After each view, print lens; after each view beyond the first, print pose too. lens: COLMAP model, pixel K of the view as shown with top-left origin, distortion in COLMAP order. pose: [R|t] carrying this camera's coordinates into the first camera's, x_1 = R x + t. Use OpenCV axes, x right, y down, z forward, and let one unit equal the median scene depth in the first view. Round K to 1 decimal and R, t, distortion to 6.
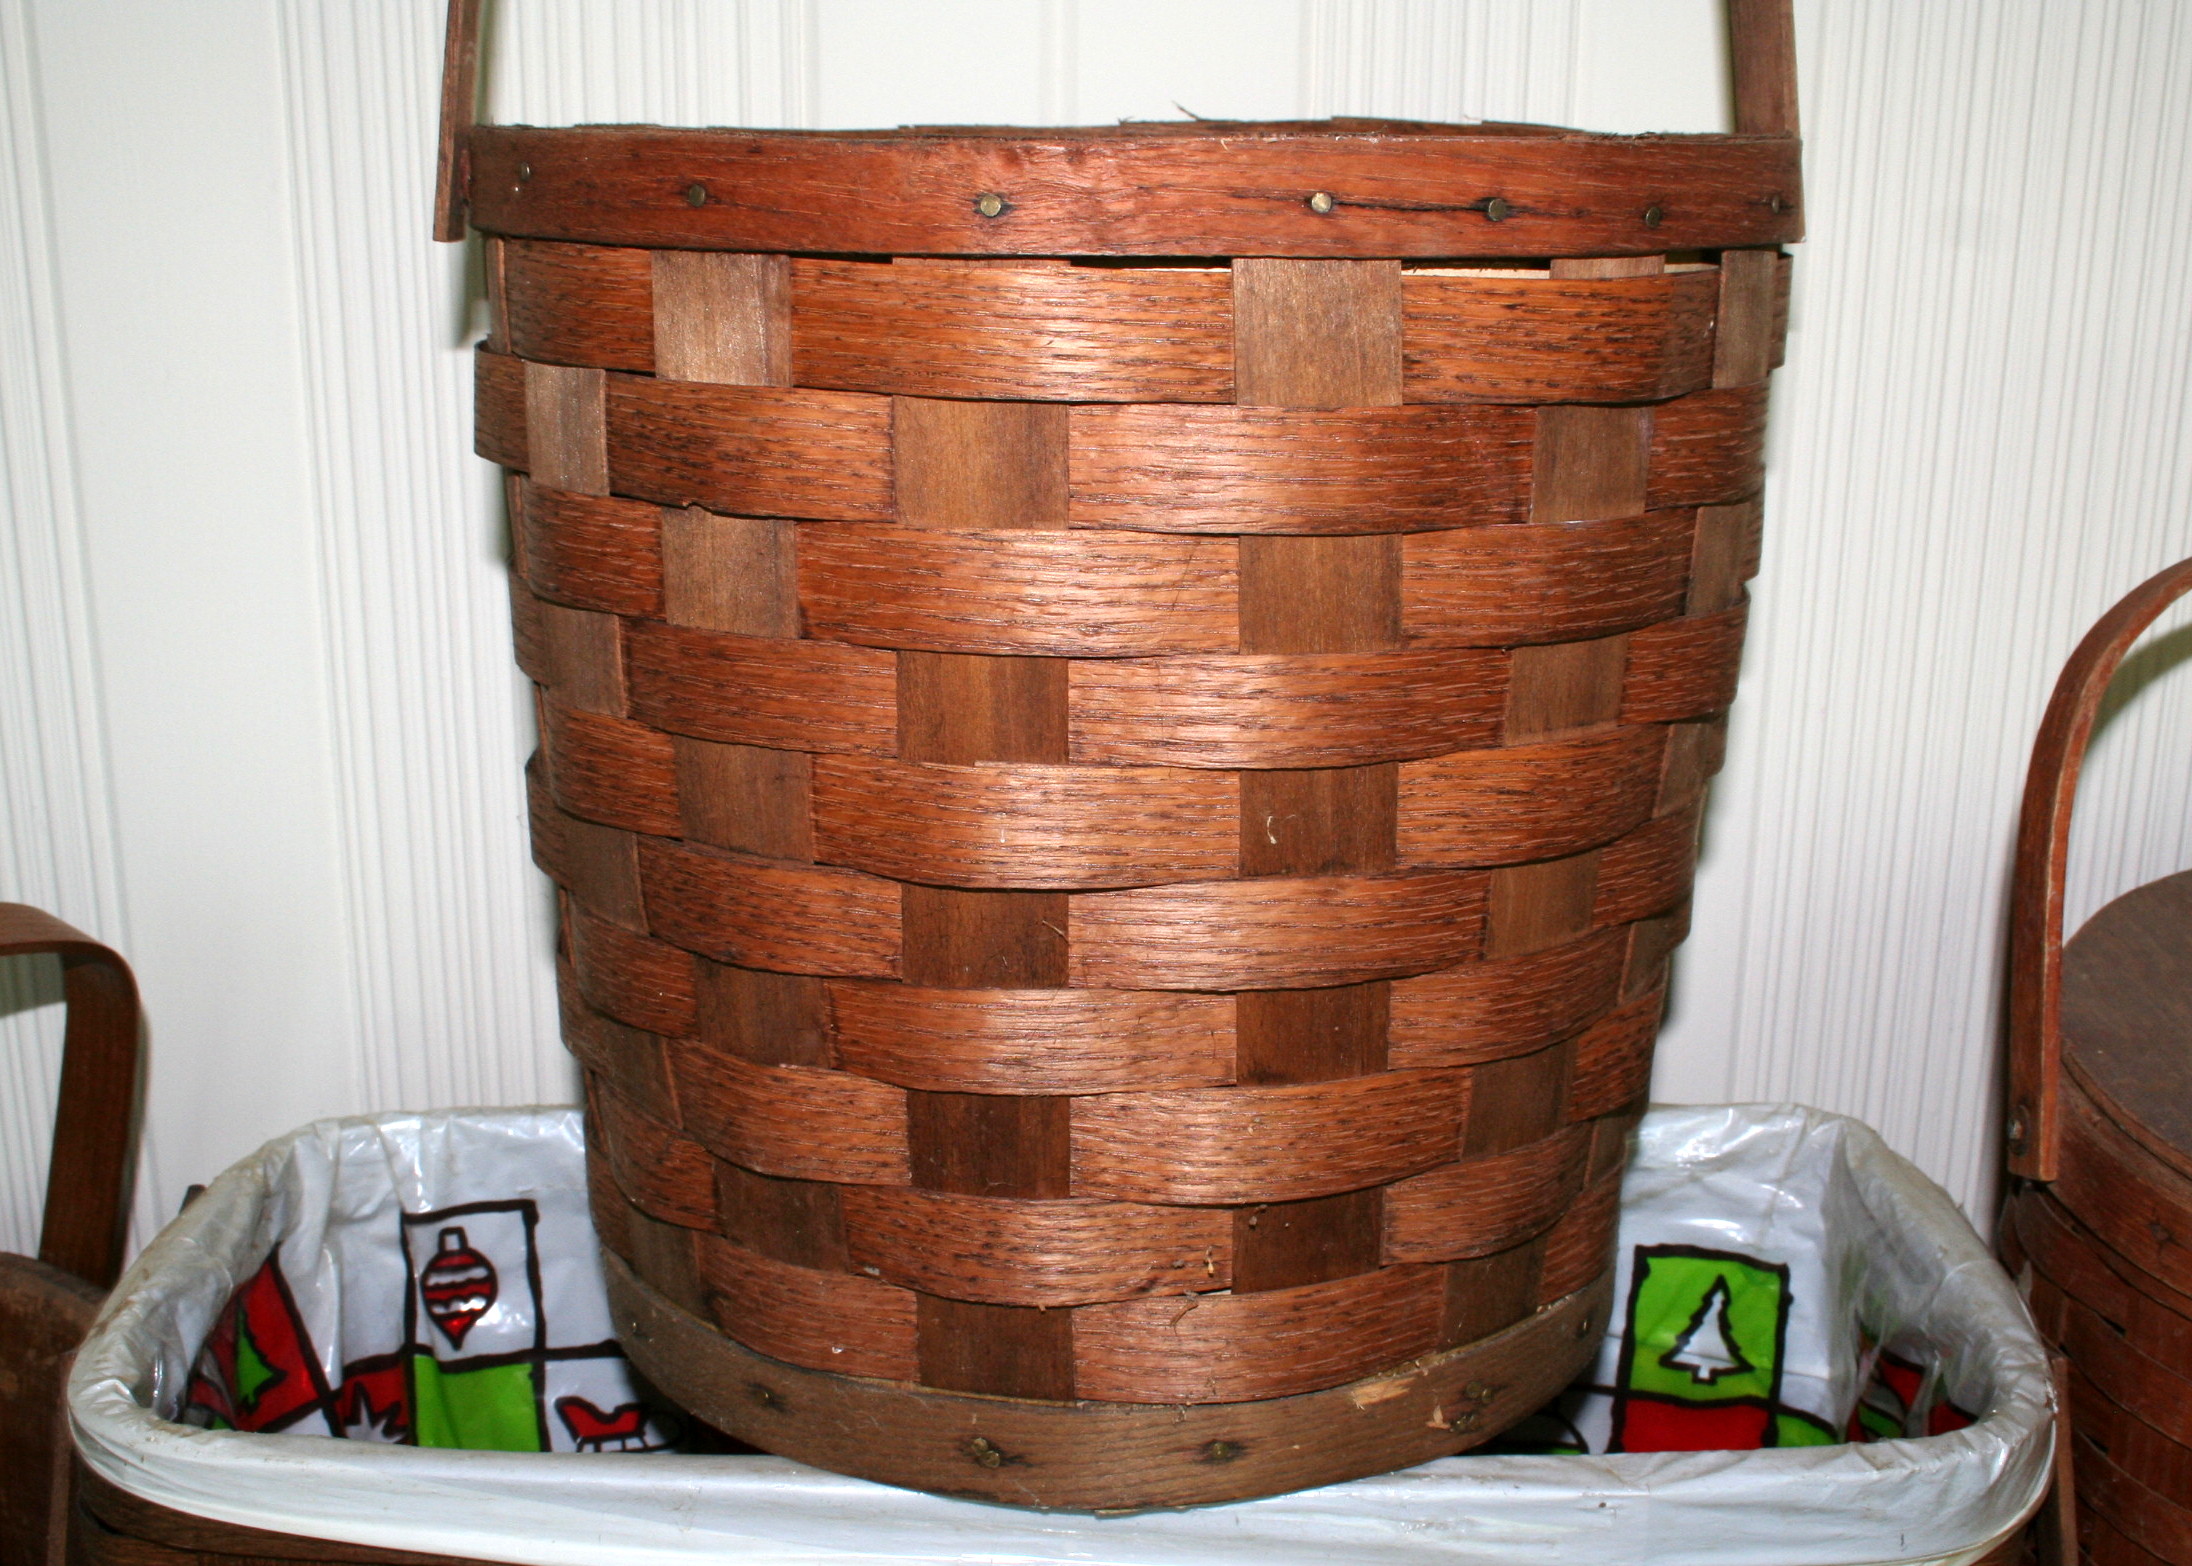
lens RADIAL K [[2662.6, 0, 1161.2], [0, 2662.6, 869.3], [0, 0, 1]] dist [-0.062246, -0.011277]
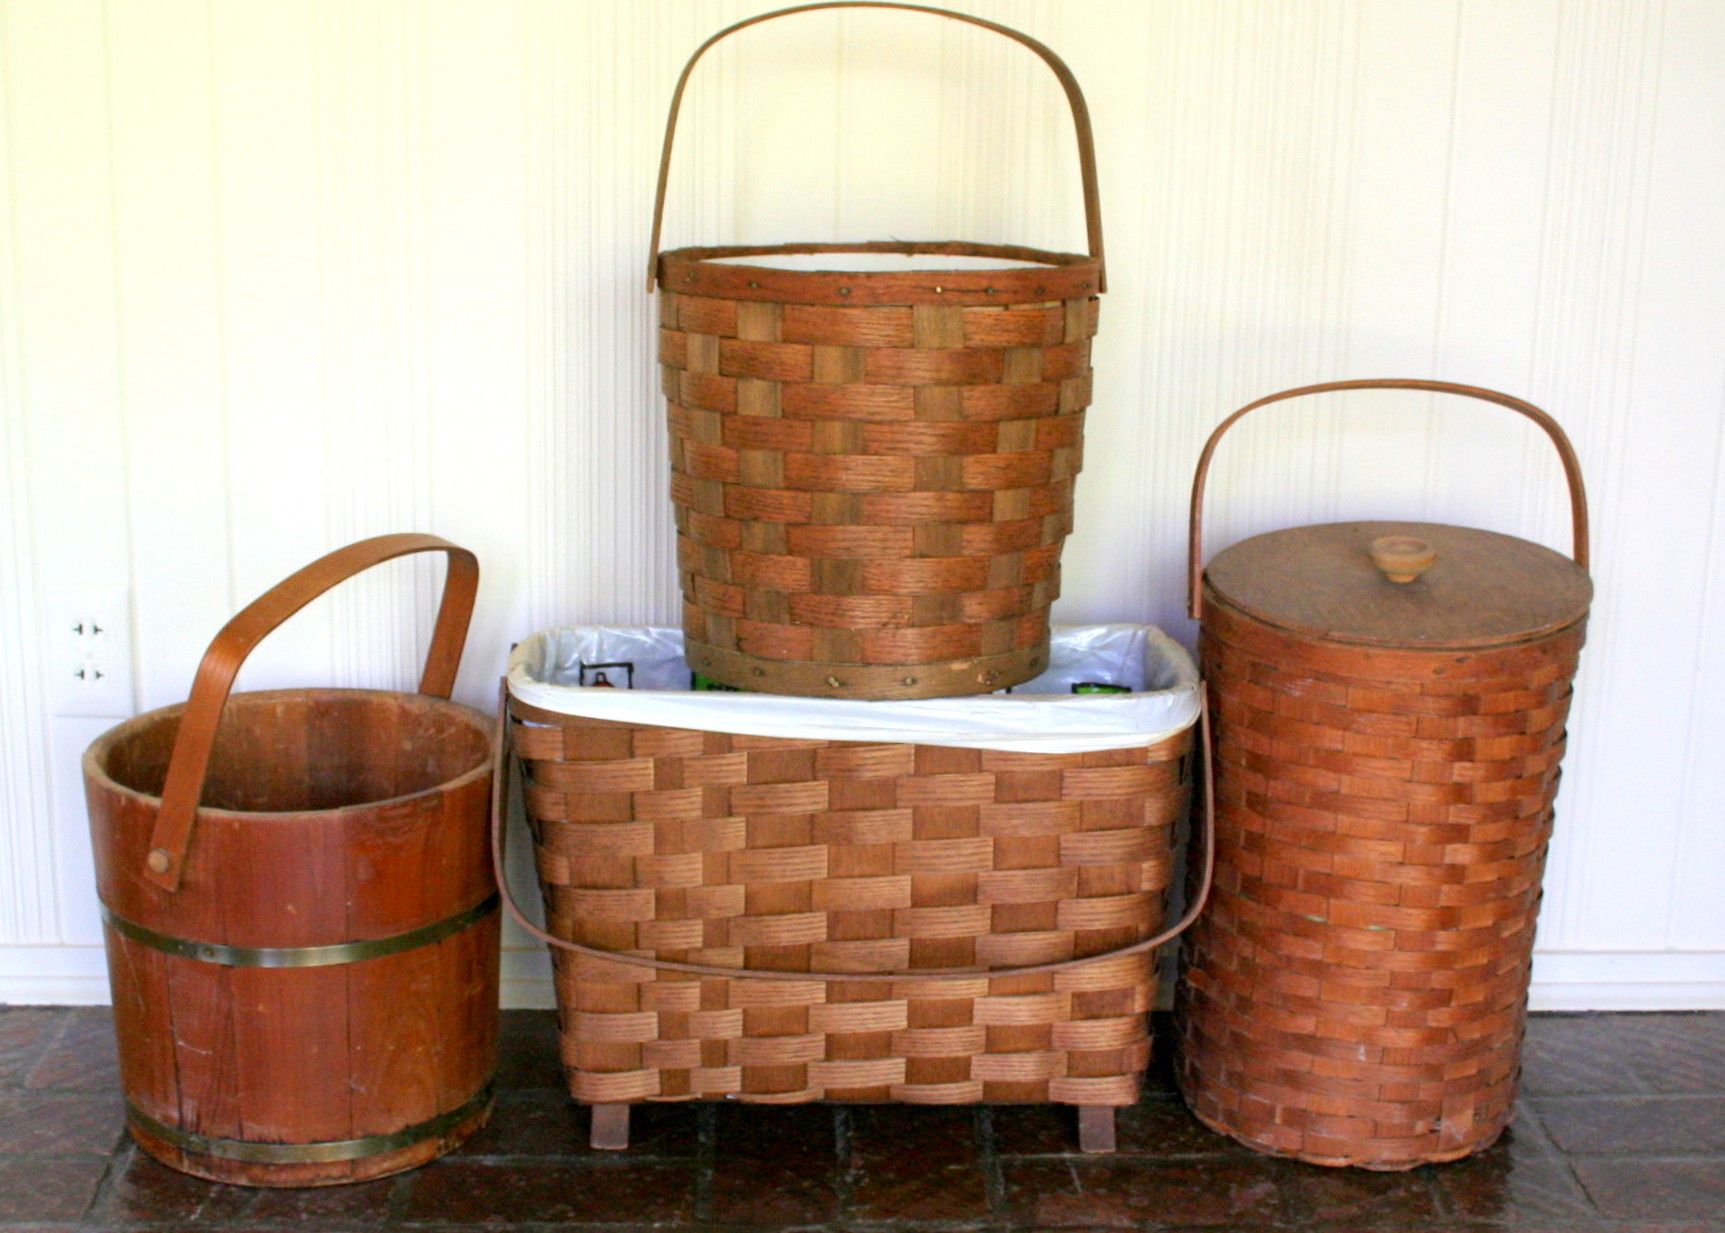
lens RADIAL K [[2409.5, 0, 909.9], [0, 2409.5, 615.2], [0, 0, 1]] dist [-0.073115, 0.066505]
pose [[0.999379, 0.000839, 0.035236, -0.062563], [0.001612, 0.997582, -0.069475, 0.277540], [-0.035210, 0.069489, 0.996961, -1.493817]]
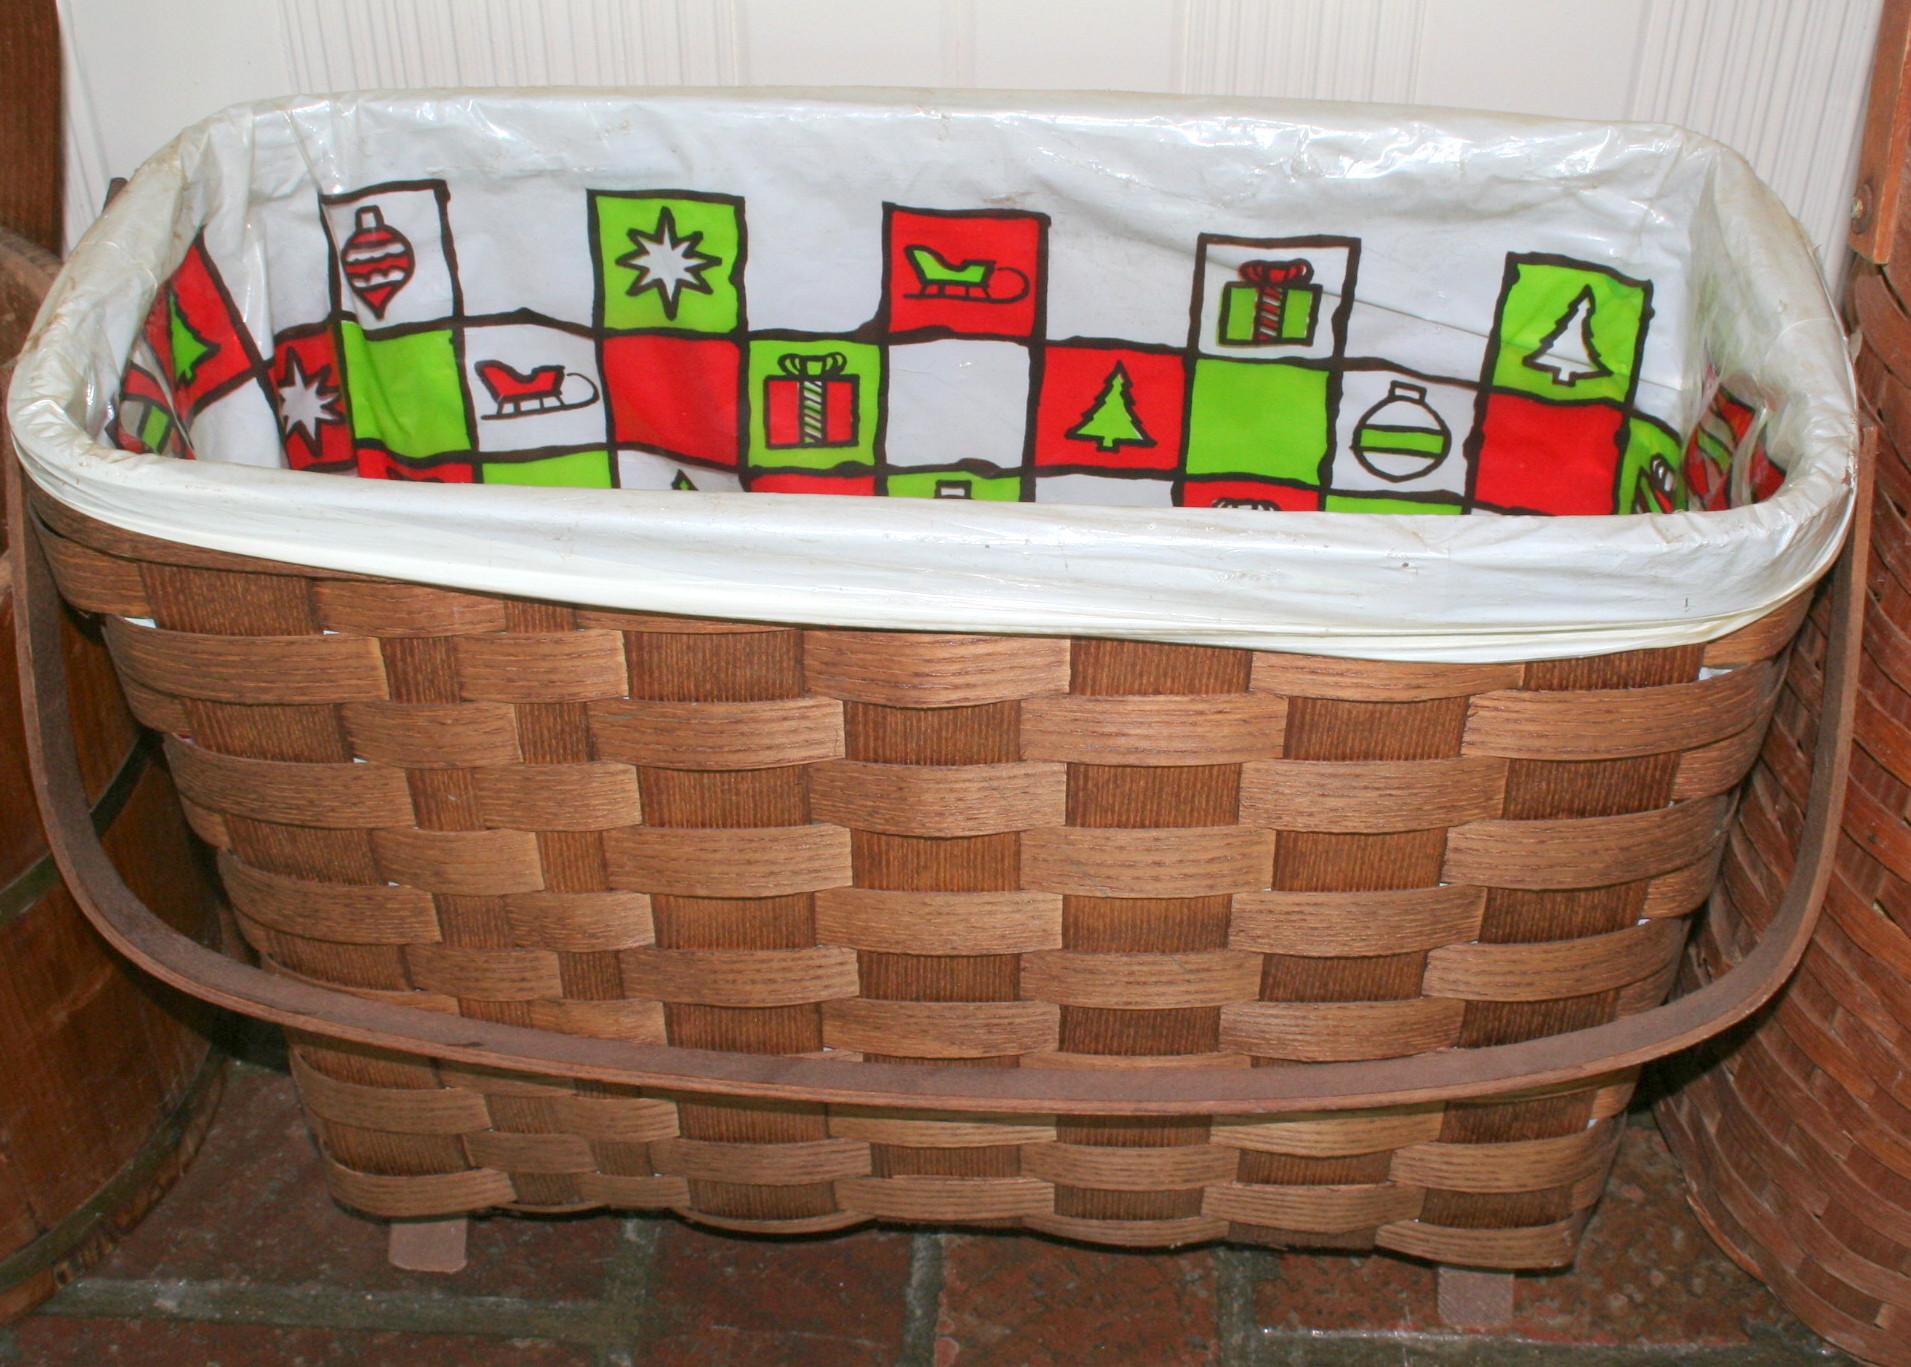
lens RADIAL K [[2669.3, 0, 1008.0], [0, 2669.3, 682.1], [0, 0, 1]] dist [-0.073115, 0.066505]
pose [[0.998051, 0.039334, -0.048445, 0.049615], [-0.018291, 0.926626, 0.375540, -0.102334], [0.059662, -0.373922, 0.925539, -0.030444]]
